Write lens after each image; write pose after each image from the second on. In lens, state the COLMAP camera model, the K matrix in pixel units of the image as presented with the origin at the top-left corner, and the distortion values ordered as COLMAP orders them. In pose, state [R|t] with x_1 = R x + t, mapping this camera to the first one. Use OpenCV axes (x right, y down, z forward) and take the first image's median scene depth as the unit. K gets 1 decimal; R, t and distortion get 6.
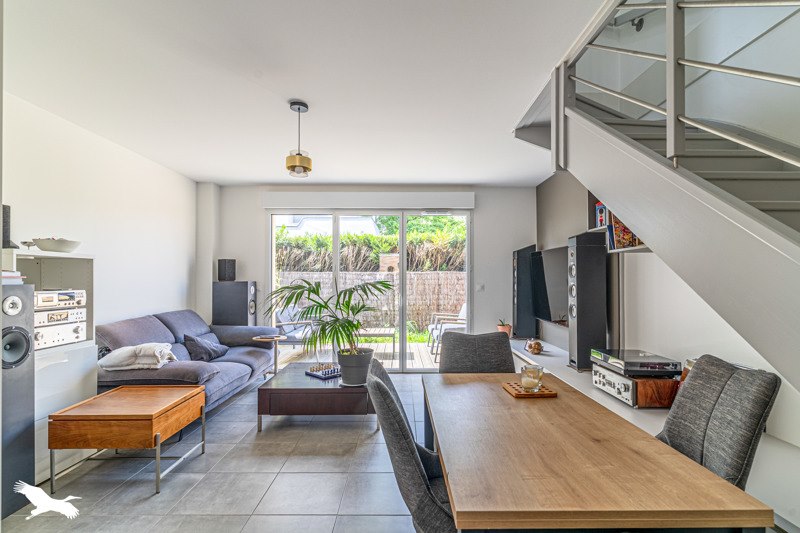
lens RADIAL K [[405.0, 0, 400.0], [0, 405.0, 266.5], [0, 0, 1]] dist [0.001306, 0.000020]
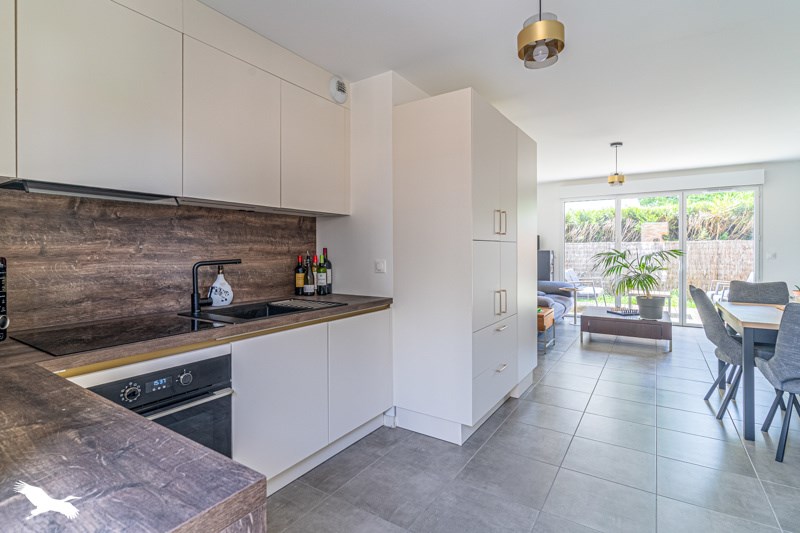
lens RADIAL K [[383.6, 0, 397.1], [0, 383.6, 249.0], [0, 0, 1]] dist [0.001562, -0.000390]
pose [[0.828760, -0.004560, -0.559585, -0.040684], [0.021593, 0.999483, 0.023834, -0.008724], [0.559187, -0.031836, 0.828430, -0.293094]]
